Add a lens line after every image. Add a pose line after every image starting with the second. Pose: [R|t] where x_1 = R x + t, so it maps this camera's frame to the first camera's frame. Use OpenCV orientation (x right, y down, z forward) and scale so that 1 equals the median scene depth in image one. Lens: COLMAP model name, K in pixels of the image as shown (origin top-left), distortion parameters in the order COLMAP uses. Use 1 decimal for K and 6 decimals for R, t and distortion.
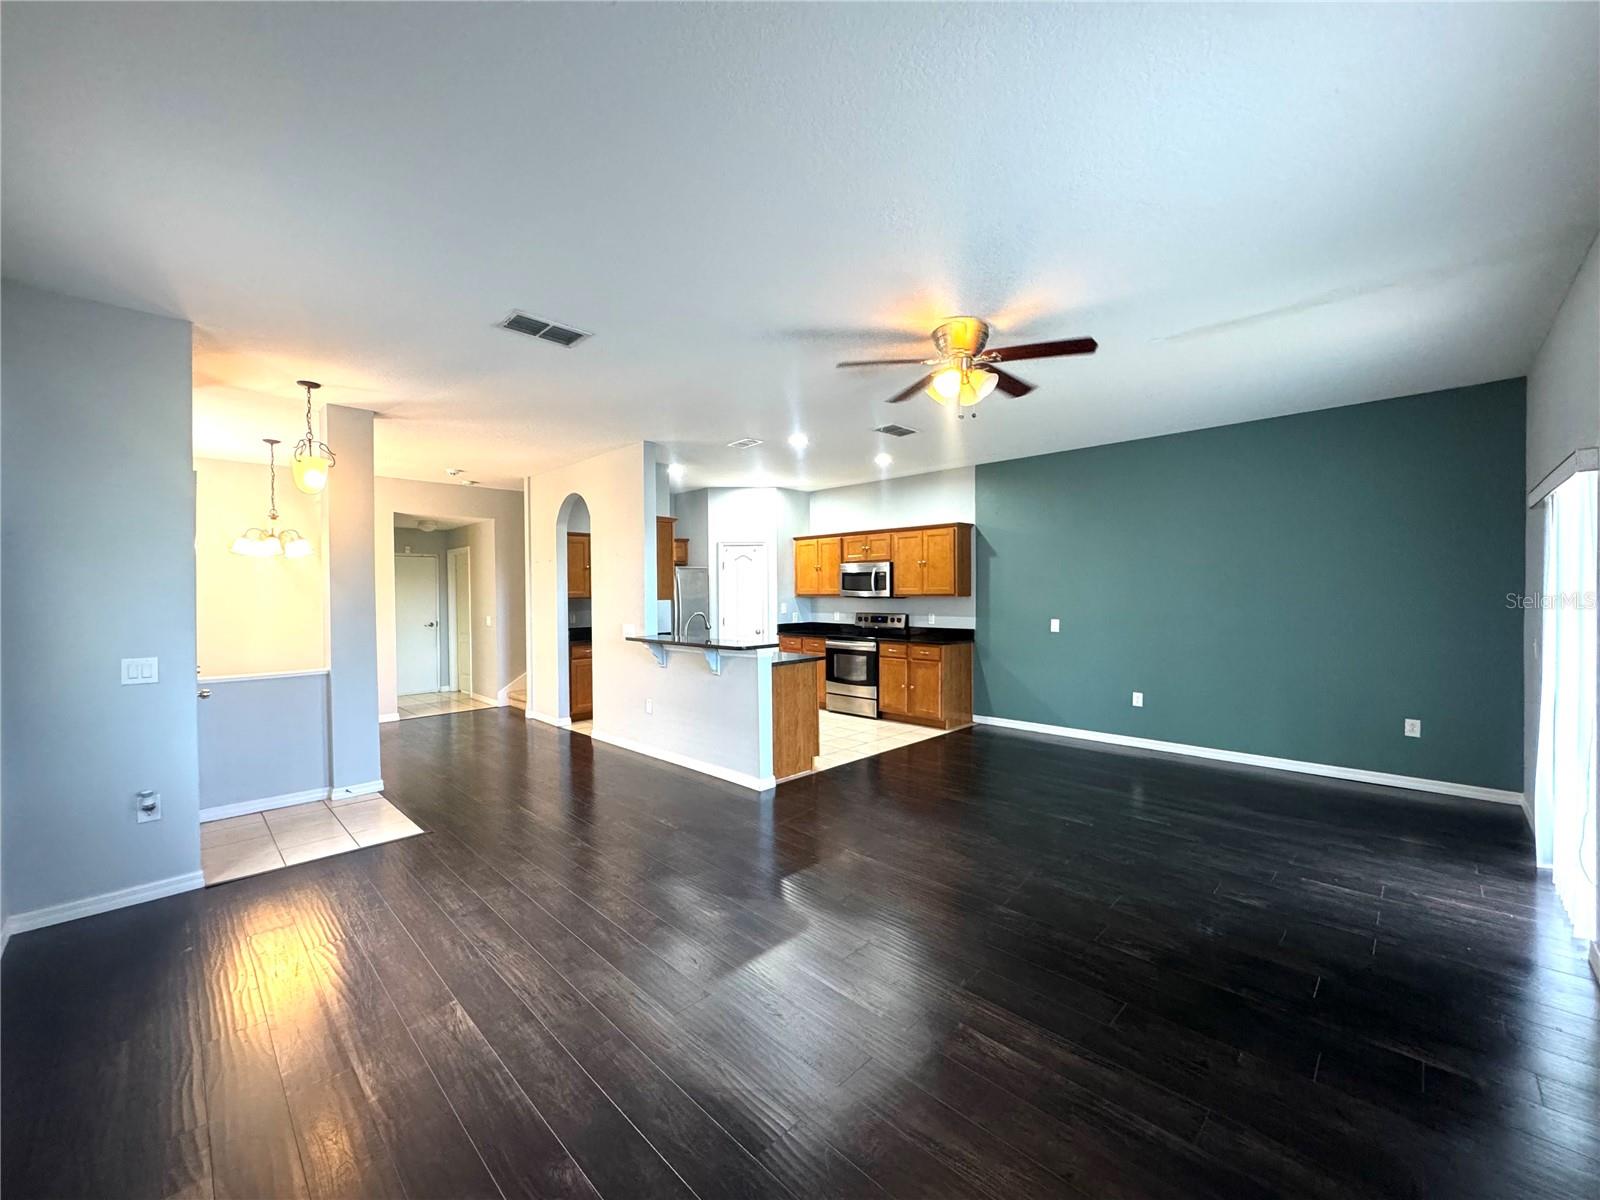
lens RADIAL K [[633.5, 0, 797.6], [0, 633.5, 598.3], [0, 0, 1]] dist [-0.001450, 0.000300]
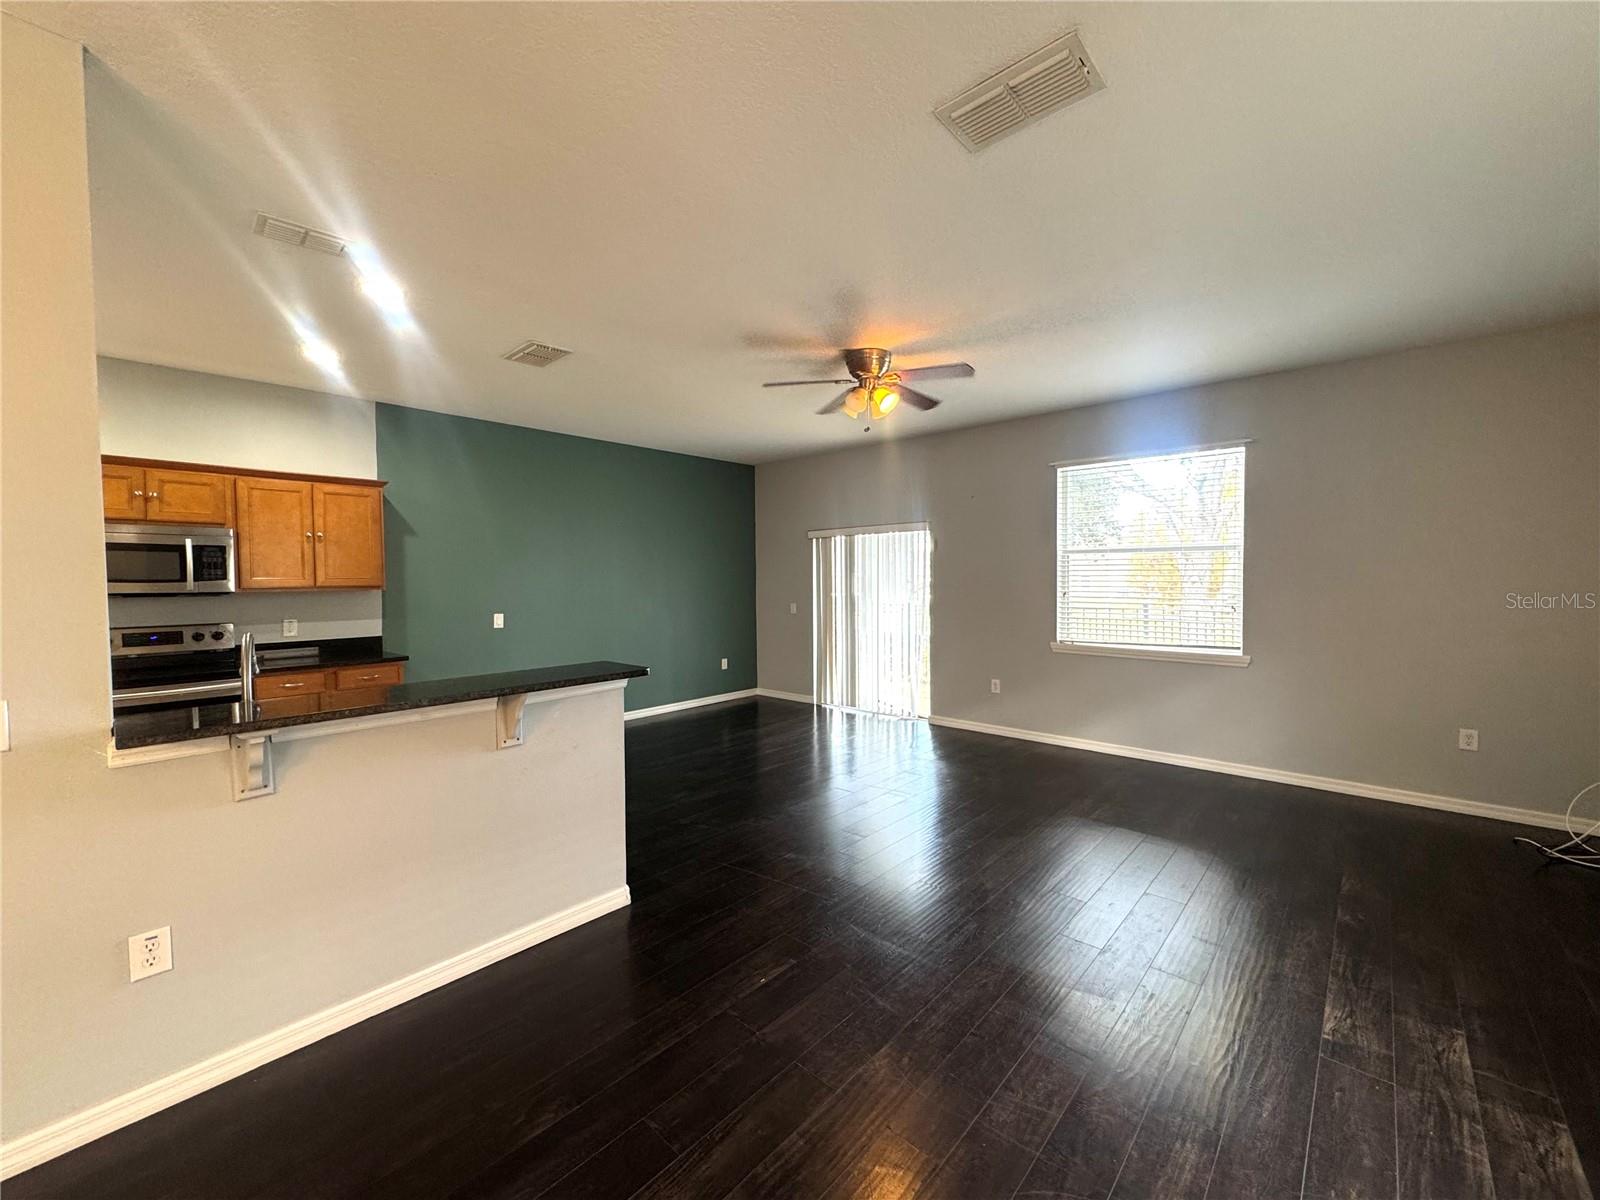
lens RADIAL K [[633.5, 0, 797.5], [0, 633.5, 597.1], [0, 0, 1]] dist [-0.001450, 0.000300]
pose [[-0.038811, -0.021732, 0.999010, -0.442114], [0.019146, 0.999564, 0.022488, -0.001655], [-0.999063, 0.019999, -0.038378, 0.562761]]
